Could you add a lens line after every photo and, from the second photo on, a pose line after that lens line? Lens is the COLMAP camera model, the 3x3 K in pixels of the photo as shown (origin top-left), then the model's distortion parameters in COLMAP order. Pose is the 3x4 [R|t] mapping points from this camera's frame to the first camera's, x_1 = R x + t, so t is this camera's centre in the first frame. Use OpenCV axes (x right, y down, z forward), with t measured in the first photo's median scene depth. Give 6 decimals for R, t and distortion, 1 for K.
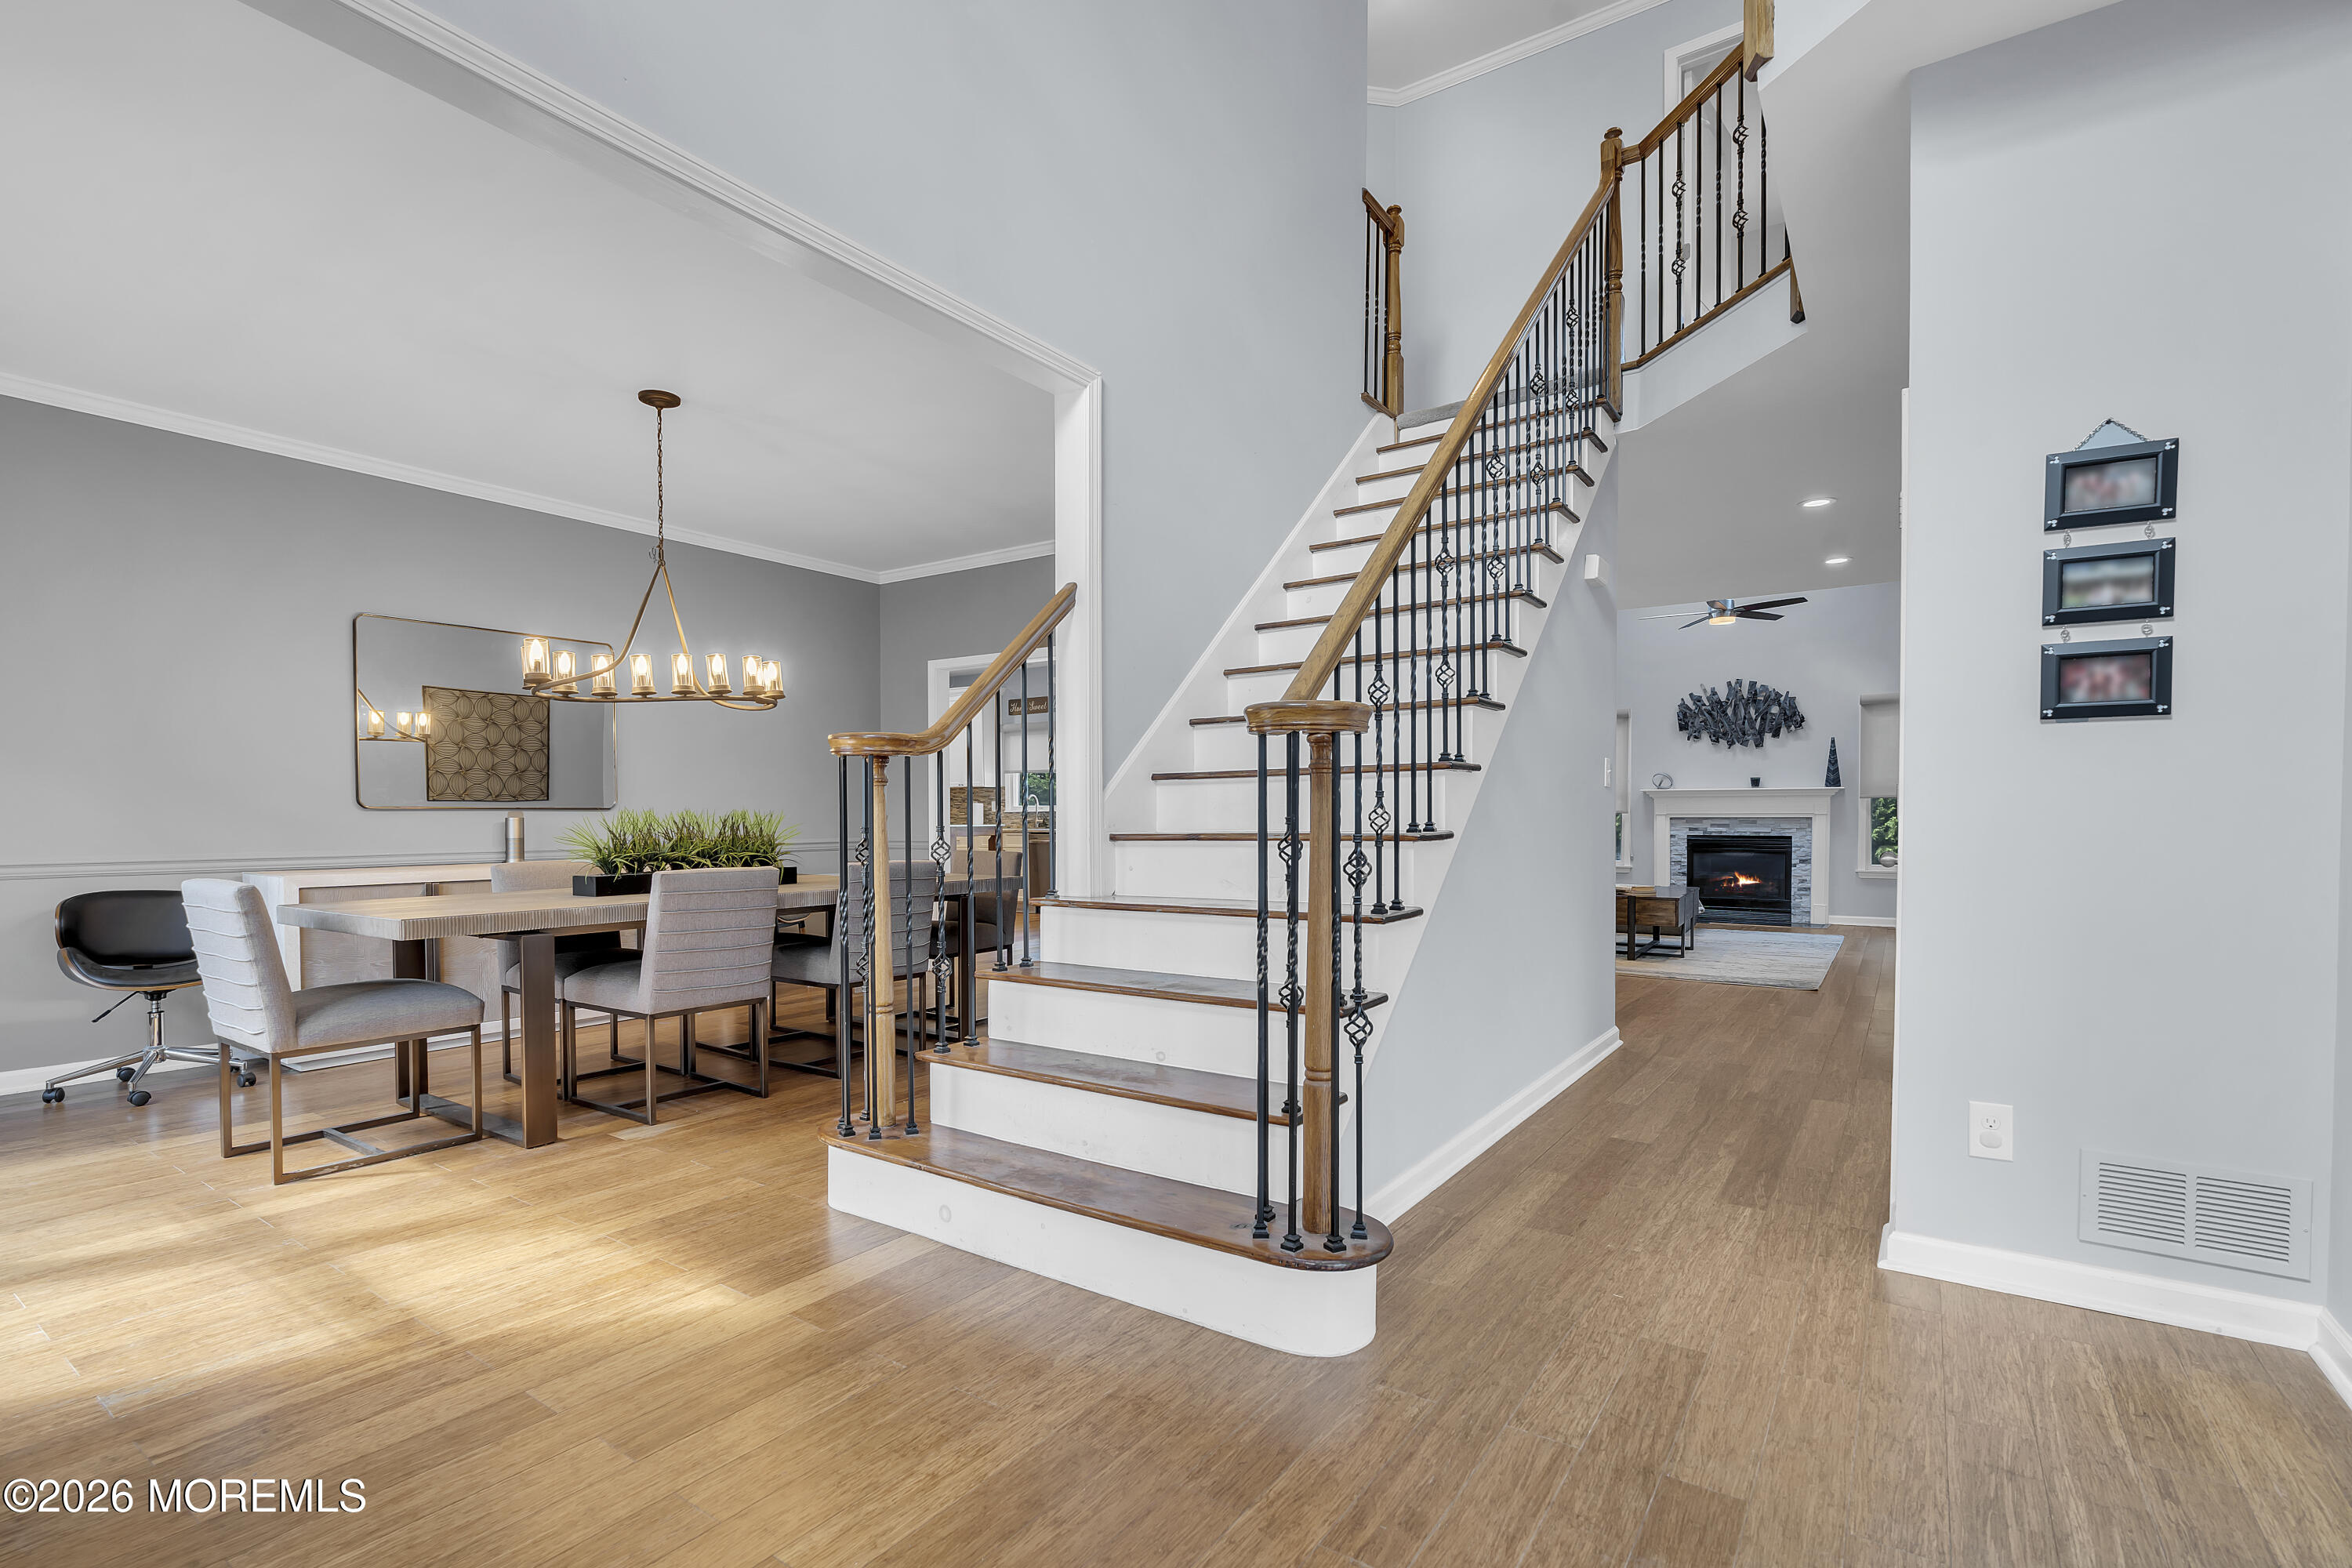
lens RADIAL K [[1089.5, 0, 1178.4], [0, 1089.5, 839.1], [0, 0, 1]] dist [-0.003302, 0.000469]
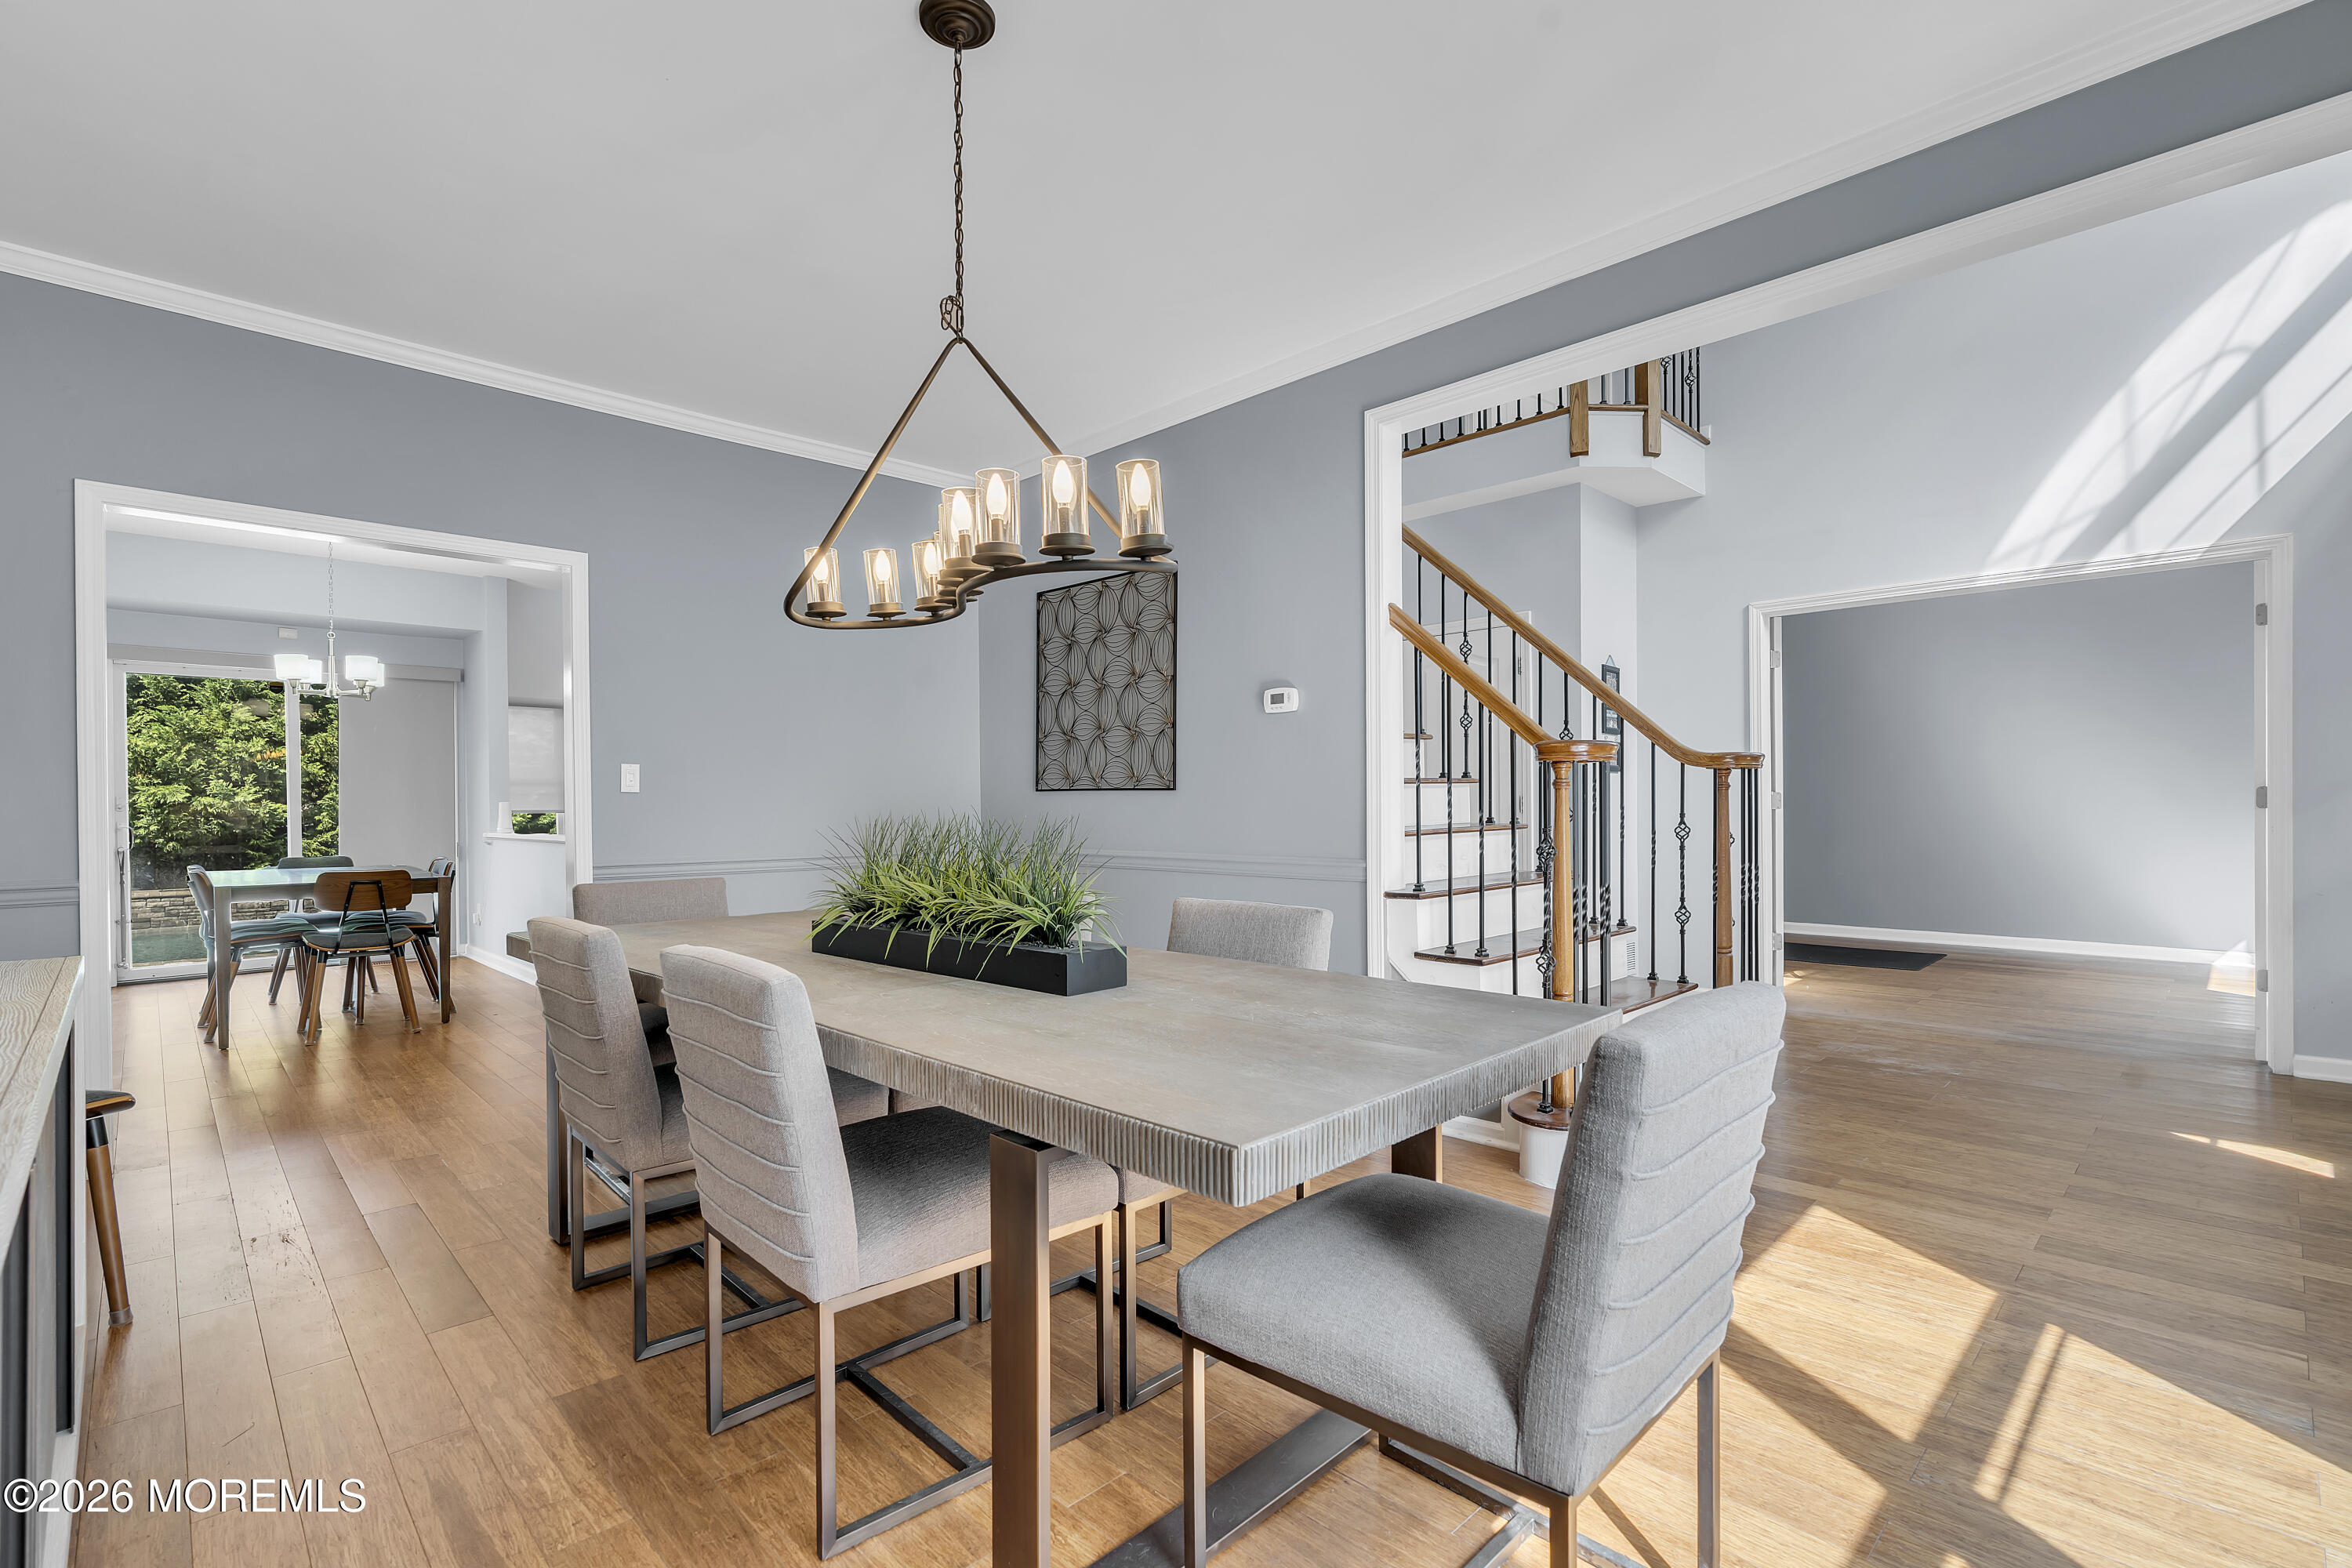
lens RADIAL K [[1048.8, 0, 1157.4], [0, 1048.8, 822.3], [0, 0, 1]] dist [-0.015146, -0.000782]
pose [[0.205948, -0.011869, 0.978491, -0.680432], [0.024580, 0.999674, 0.006953, -0.016149], [-0.978254, 0.022619, 0.206172, 0.587569]]
